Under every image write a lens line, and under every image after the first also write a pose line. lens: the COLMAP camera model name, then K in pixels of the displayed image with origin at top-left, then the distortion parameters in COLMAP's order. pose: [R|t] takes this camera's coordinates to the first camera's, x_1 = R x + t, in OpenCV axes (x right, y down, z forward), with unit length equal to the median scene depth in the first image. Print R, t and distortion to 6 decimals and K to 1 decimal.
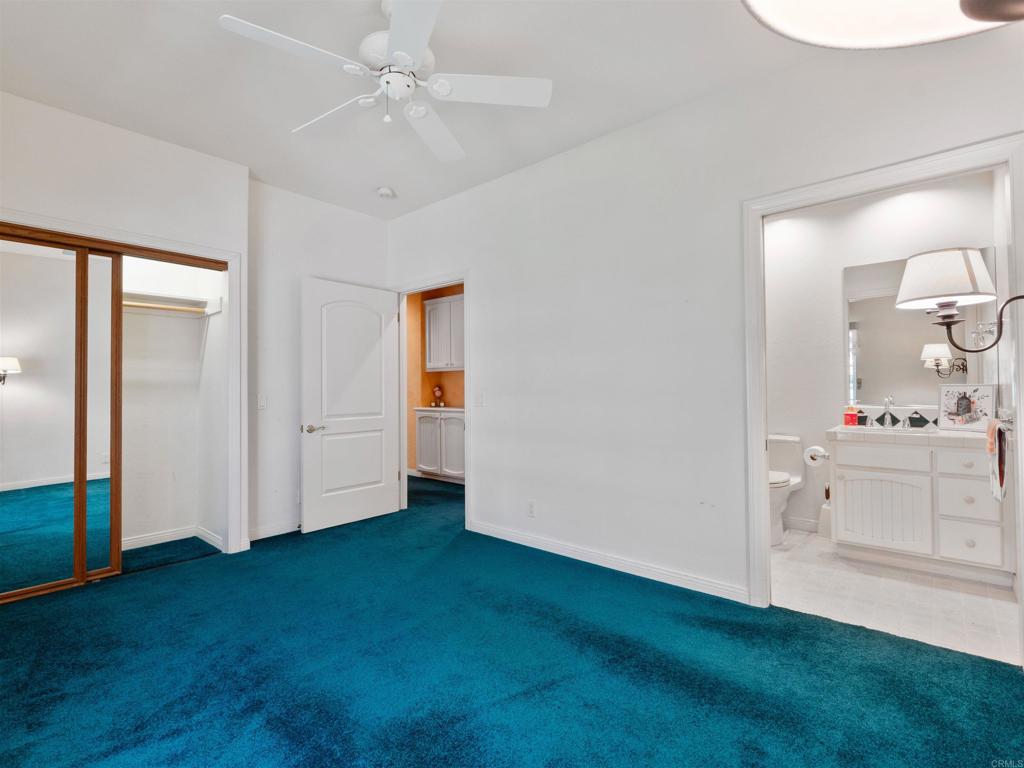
lens RADIAL K [[488.3, 0, 509.9], [0, 488.3, 378.5], [0, 0, 1]] dist [-0.000033, 0.000103]
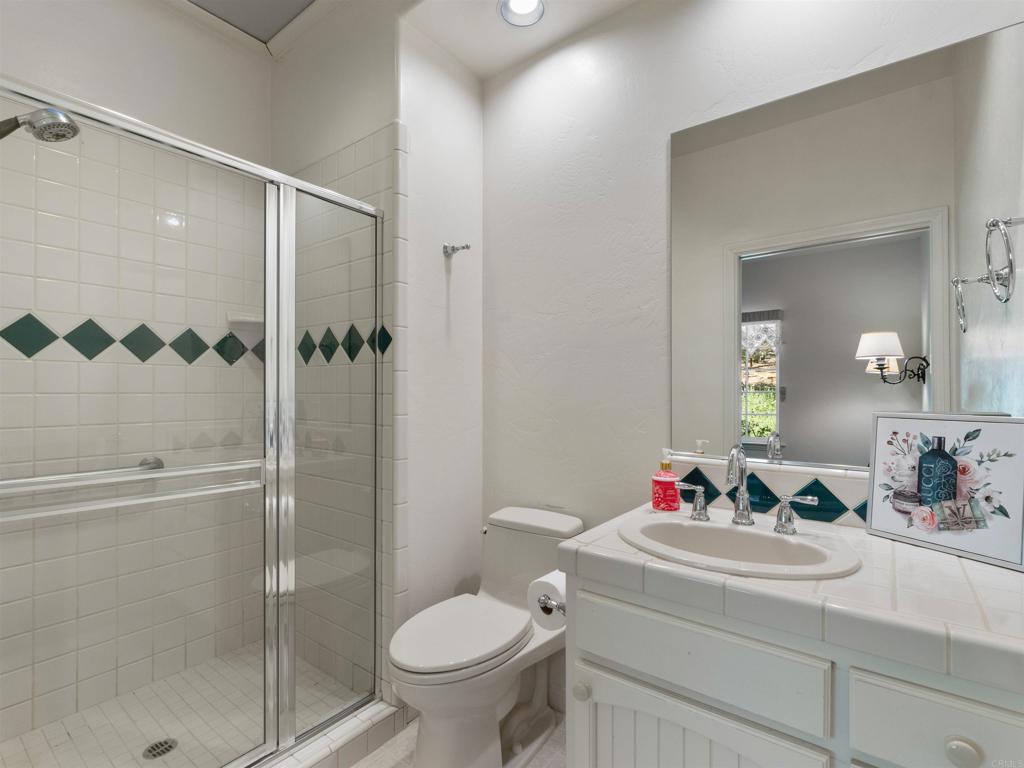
lens RADIAL K [[488.3, 0, 510.9], [0, 488.3, 388.2], [0, 0, 1]] dist [-0.000033, 0.000103]
pose [[0.998167, 0.008543, 0.059917, 0.592220], [-0.009336, 0.999873, 0.012954, -0.008961], [-0.059798, -0.013489, 0.998119, 0.657228]]
